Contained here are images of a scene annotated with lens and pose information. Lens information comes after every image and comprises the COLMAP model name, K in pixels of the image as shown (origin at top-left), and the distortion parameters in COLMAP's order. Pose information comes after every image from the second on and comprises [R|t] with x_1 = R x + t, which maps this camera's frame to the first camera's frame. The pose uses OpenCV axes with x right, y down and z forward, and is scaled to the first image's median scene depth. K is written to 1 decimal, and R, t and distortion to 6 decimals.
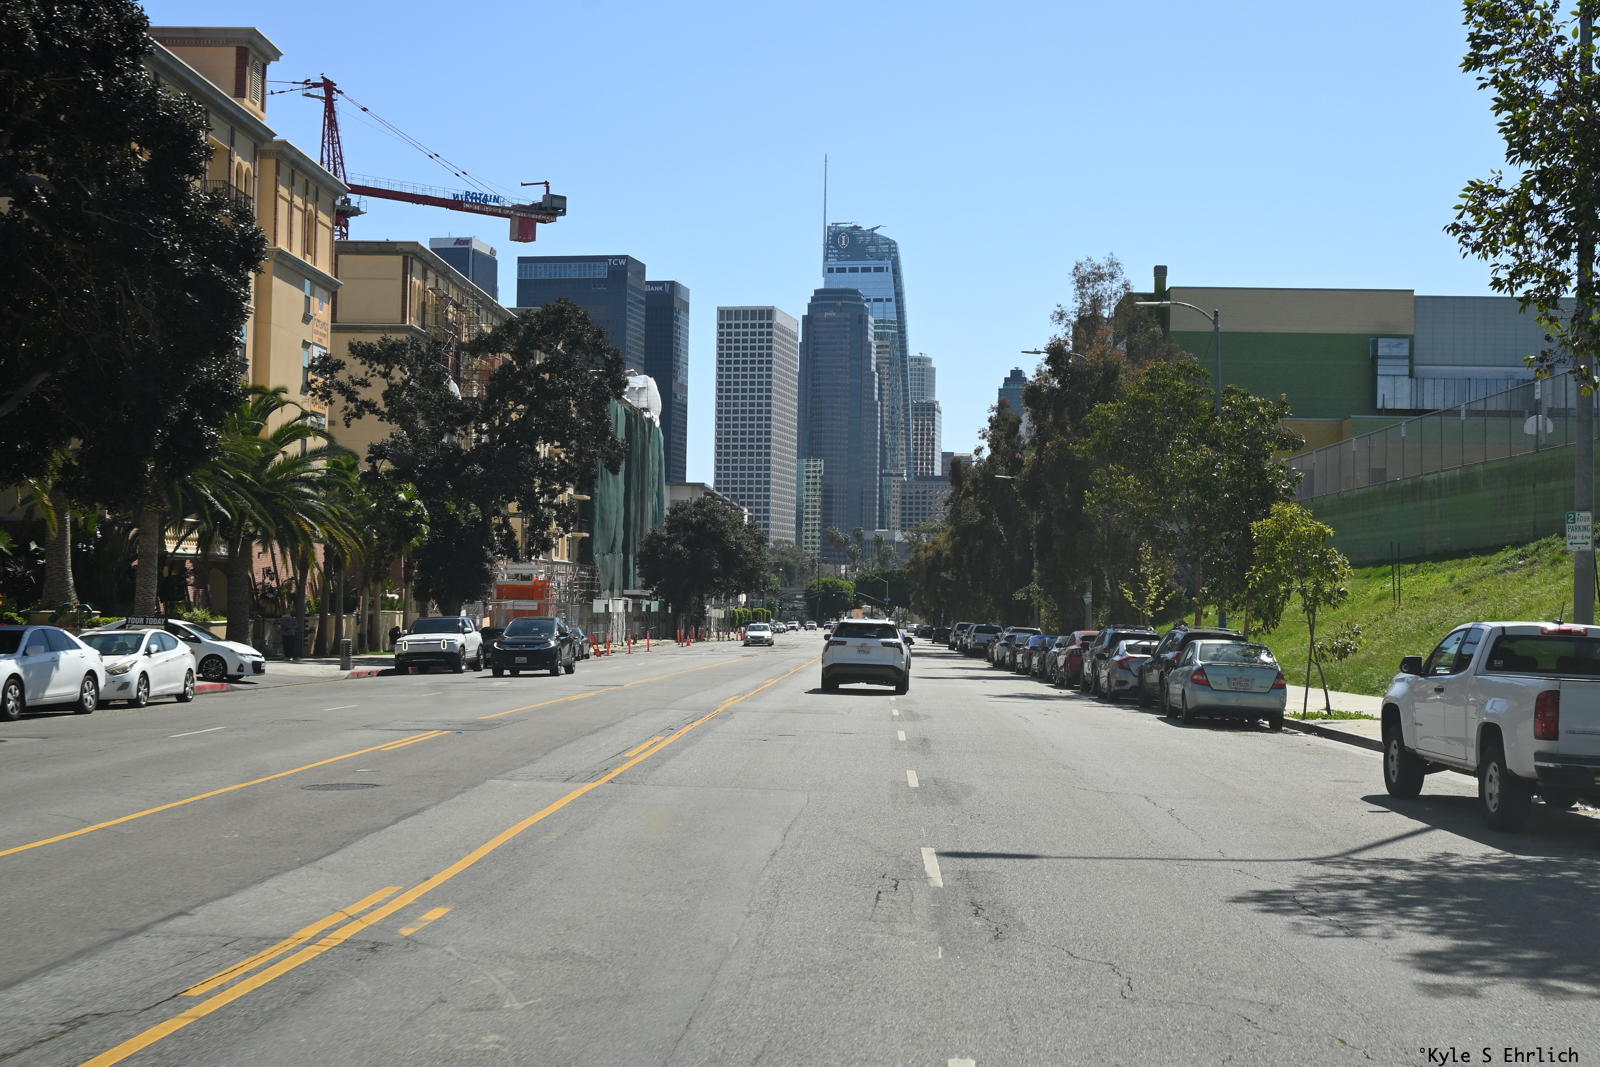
lens RADIAL K [[2042.2, 0, 800.0], [0, 2042.2, 533.5], [0, 0, 1]] dist [0.014158, -0.012971]
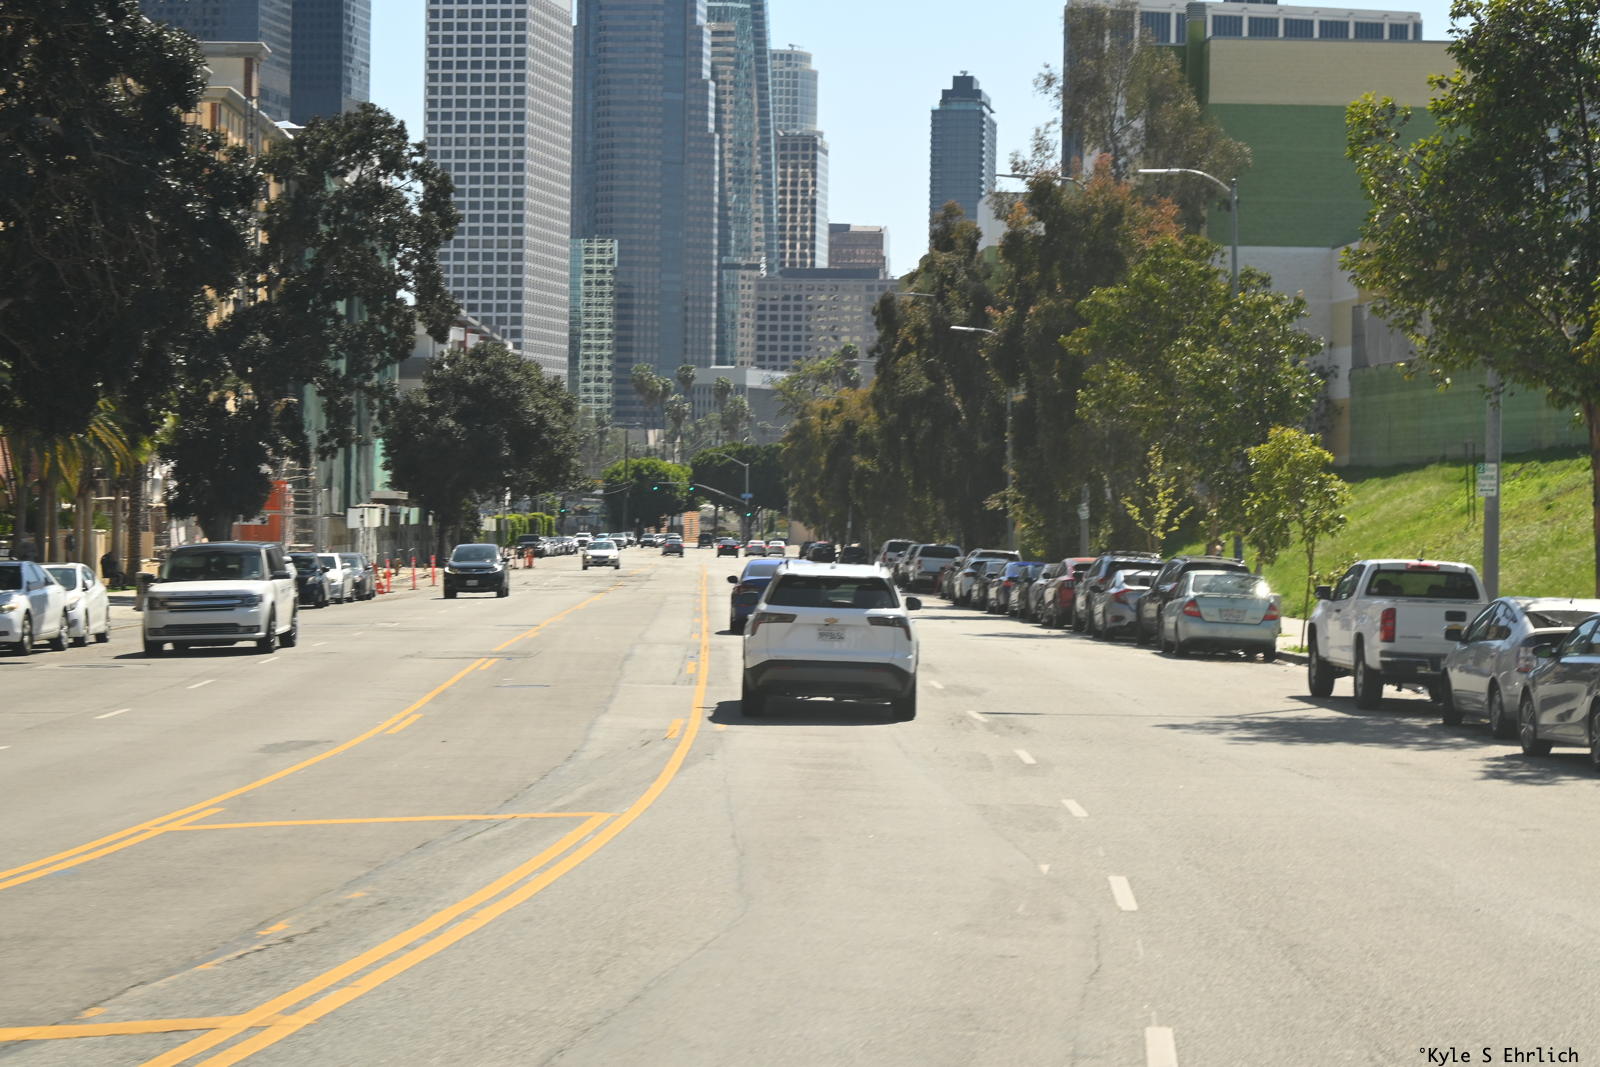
lens RADIAL K [[3777.9, 0, 800.0], [0, 3777.9, 533.5], [0, 0, 1]] dist [-0.092077, -0.001574]
pose [[0.998019, -0.003415, 0.062814, -0.033736], [0.000652, 0.999033, 0.043954, -0.014536], [-0.062903, -0.043826, 0.997057, -0.253066]]
